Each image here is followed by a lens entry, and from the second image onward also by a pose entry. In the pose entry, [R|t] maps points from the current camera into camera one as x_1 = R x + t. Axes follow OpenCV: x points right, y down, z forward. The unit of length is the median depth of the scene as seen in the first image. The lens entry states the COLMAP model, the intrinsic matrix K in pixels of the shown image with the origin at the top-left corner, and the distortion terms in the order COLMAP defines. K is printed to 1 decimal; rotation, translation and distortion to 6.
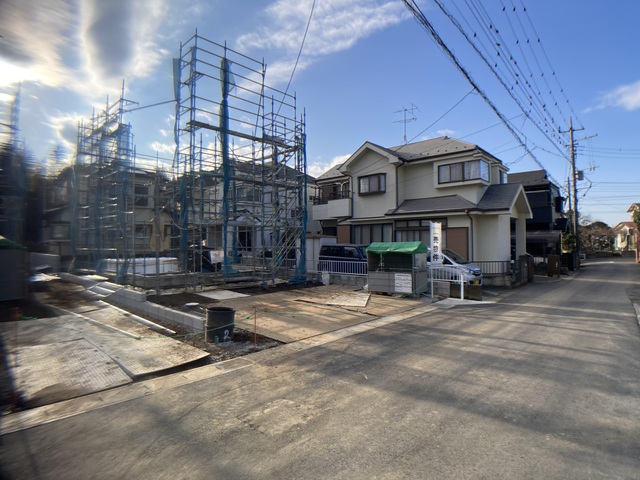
lens RADIAL K [[349.6, 0, 317.1], [0, 349.6, 234.8], [0, 0, 1]] dist [-0.069740, 0.010858]
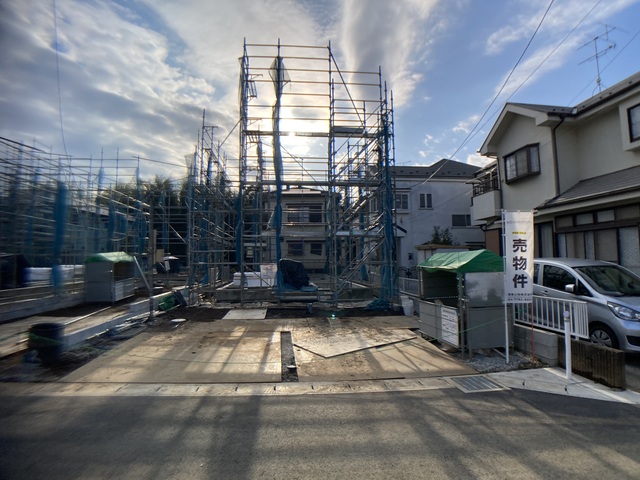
lens RADIAL K [[349.6, 0, 319.3], [0, 349.6, 239.5], [0, 0, 1]] dist [-0.069740, 0.010858]
pose [[0.754096, -0.042373, -0.655396, 0.318934], [0.024153, 0.999031, -0.036800, 0.011356], [0.656320, 0.011921, 0.754389, 0.304933]]
